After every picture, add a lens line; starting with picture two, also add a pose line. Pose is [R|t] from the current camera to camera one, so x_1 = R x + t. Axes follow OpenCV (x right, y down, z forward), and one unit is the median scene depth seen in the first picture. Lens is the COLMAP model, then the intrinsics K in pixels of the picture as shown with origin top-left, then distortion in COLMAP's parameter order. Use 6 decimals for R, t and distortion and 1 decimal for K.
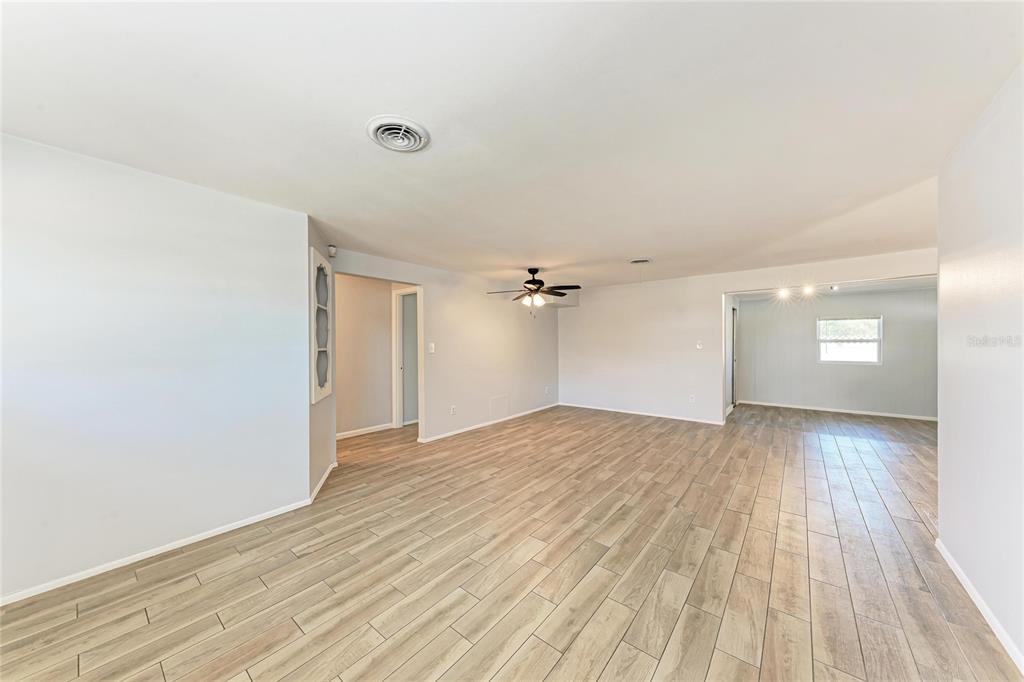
lens RADIAL K [[349.6, 0, 511.8], [0, 349.6, 343.7], [0, 0, 1]] dist [0.014821, -0.004488]
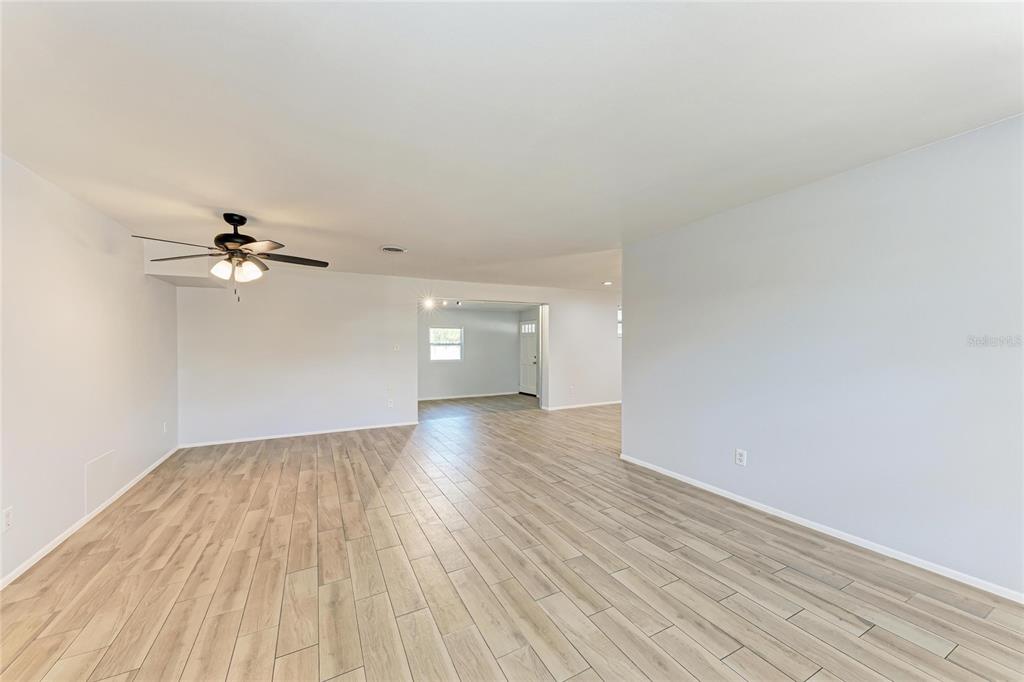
lens RADIAL K [[365.1, 0, 511.5], [0, 365.1, 356.6], [0, 0, 1]] dist [0.006023, -0.000036]
pose [[0.410007, -0.027518, 0.911667, -0.327091], [0.007179, 0.999611, 0.026944, 0.004722], [-0.912054, -0.004502, 0.410045, 0.362773]]
